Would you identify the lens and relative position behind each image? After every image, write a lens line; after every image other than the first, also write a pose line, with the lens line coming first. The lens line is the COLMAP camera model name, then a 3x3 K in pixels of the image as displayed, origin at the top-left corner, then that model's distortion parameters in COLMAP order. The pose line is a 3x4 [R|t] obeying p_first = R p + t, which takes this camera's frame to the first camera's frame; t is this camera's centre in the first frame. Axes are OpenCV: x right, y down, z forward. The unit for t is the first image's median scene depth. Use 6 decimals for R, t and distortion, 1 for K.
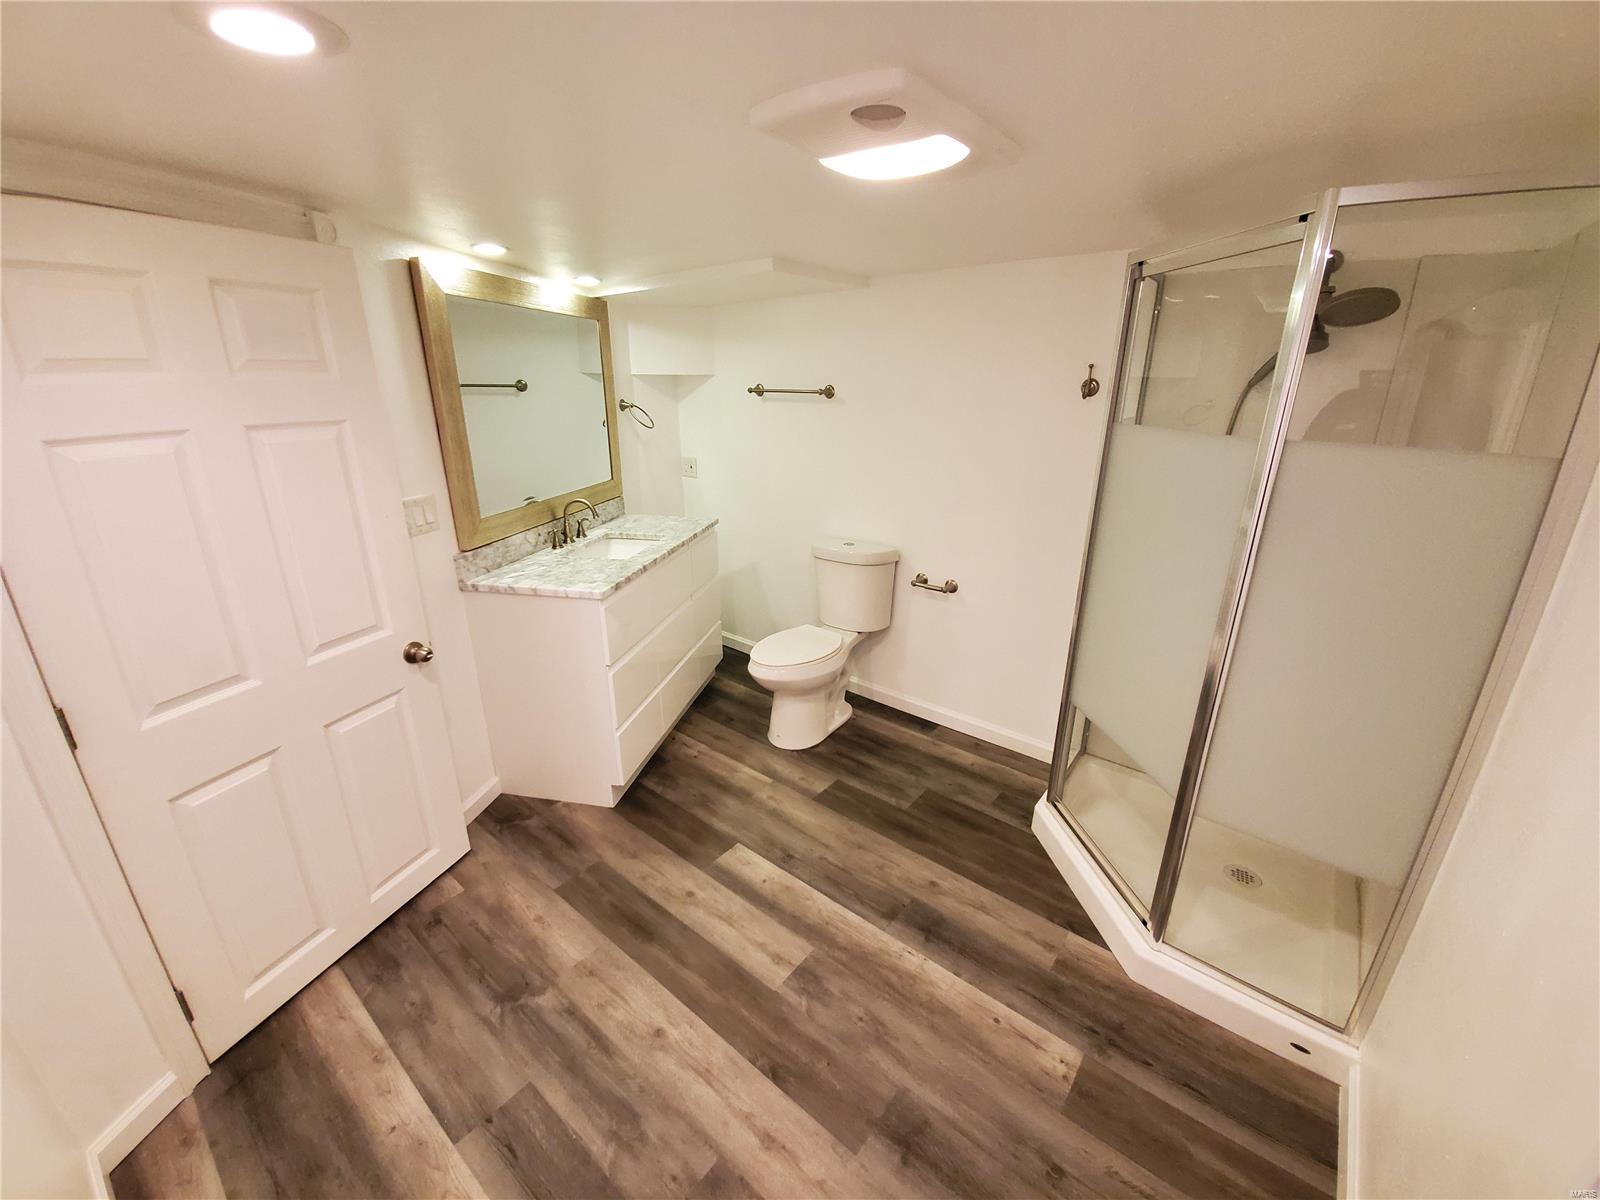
lens RADIAL K [[637.1, 0, 811.2], [0, 637.1, 600.7], [0, 0, 1]] dist [0.002669, -0.010113]
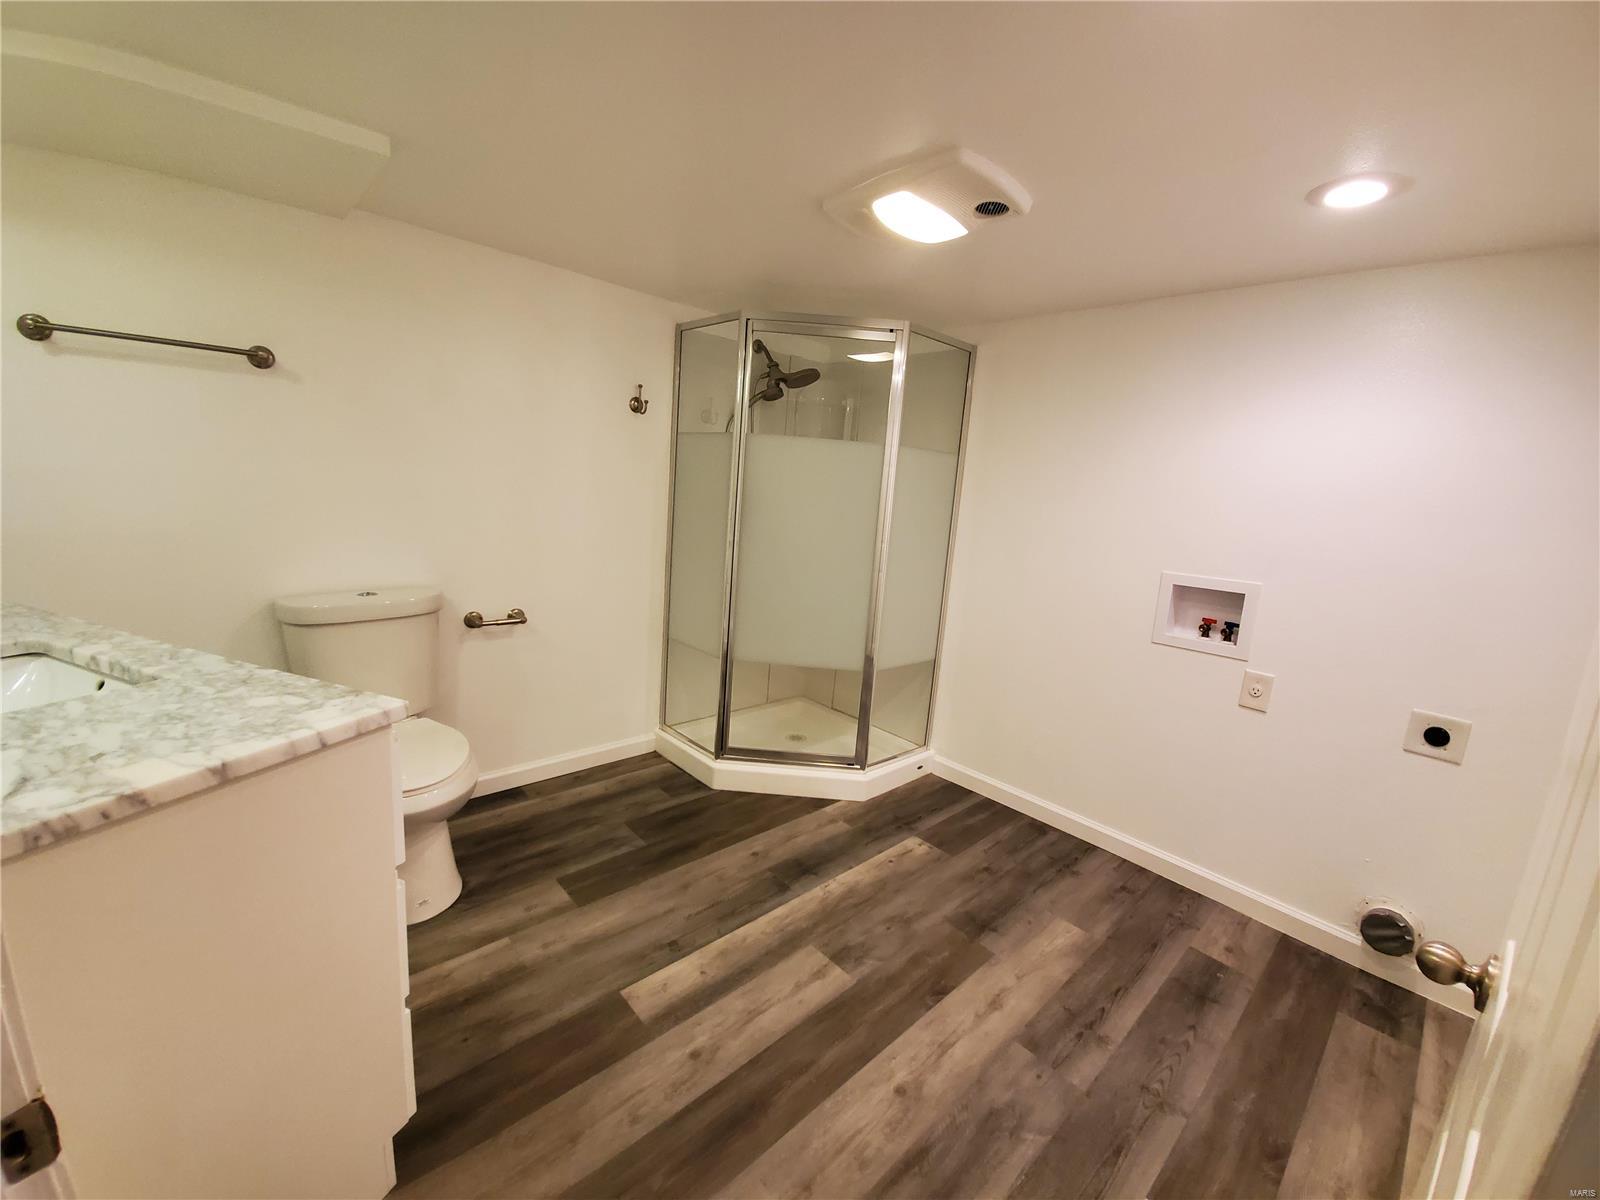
lens RADIAL K [[637.1, 0, 814.4], [0, 637.1, 601.0], [0, 0, 1]] dist [0.002669, -0.010113]
pose [[0.125672, -0.168909, 0.977587, -0.888562], [0.254208, 0.957983, 0.132842, -0.085604], [-0.958950, 0.231816, 0.163330, 0.745225]]
